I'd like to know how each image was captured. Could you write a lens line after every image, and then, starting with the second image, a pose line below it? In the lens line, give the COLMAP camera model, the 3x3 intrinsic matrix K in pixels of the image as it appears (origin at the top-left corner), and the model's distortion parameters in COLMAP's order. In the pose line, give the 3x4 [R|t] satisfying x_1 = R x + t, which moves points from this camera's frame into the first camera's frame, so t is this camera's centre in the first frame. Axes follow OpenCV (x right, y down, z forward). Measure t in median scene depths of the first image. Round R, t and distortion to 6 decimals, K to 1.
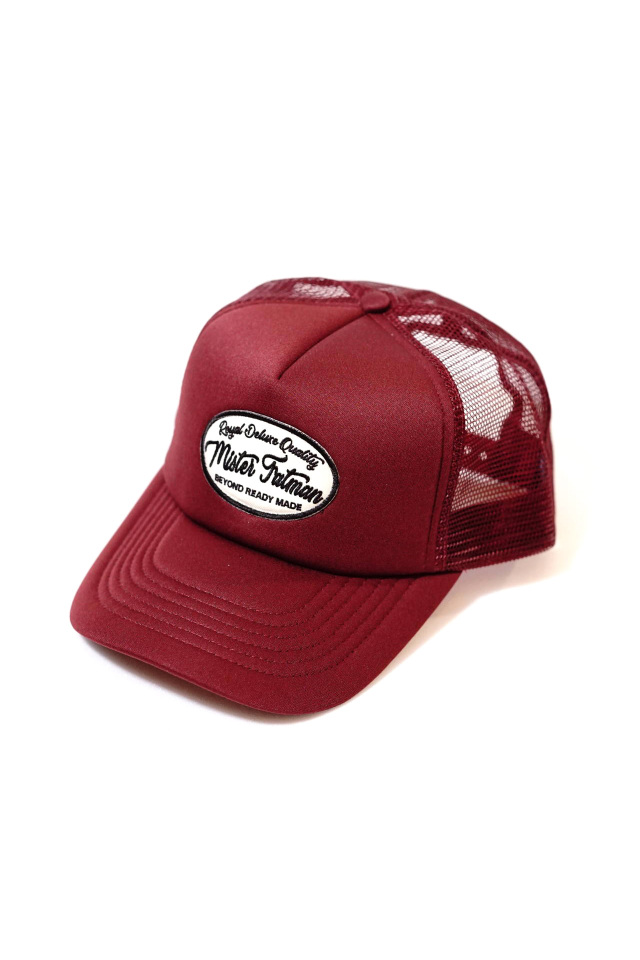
lens RADIAL K [[2366.4, 0, 317.0], [0, 2366.4, 465.3], [0, 0, 1]] dist [1.123019, 0.262713]
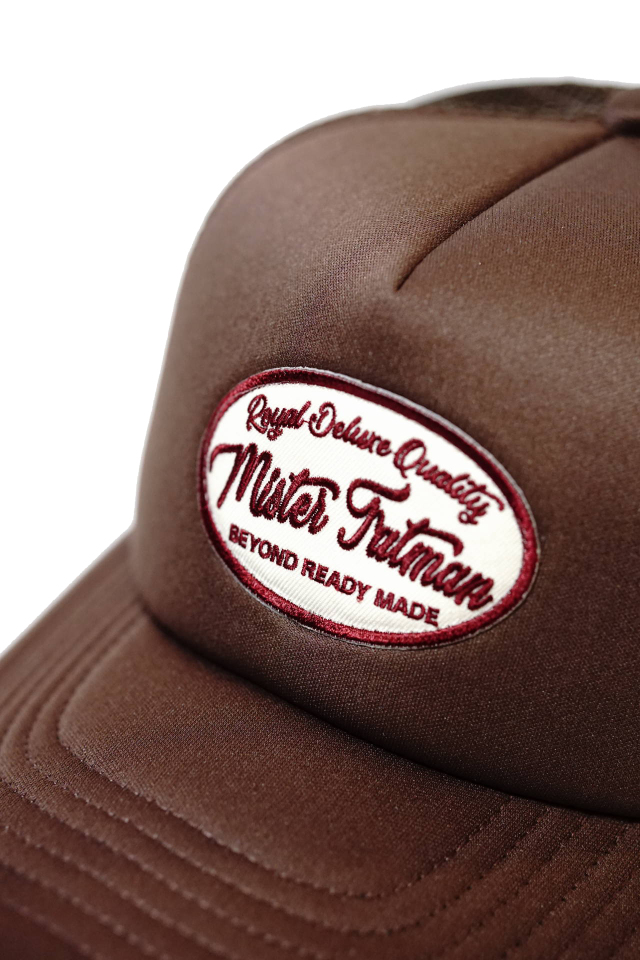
lens RADIAL K [[2366.4, 0, 317.0], [0, 2366.4, 465.3], [0, 0, 1]] dist [1.123019, 0.262713]
pose [[0.998063, 0.061664, -0.008198, -0.025308], [-0.062105, 0.995280, -0.074575, 0.023619], [0.003561, 0.074940, 0.997182, 0.593503]]
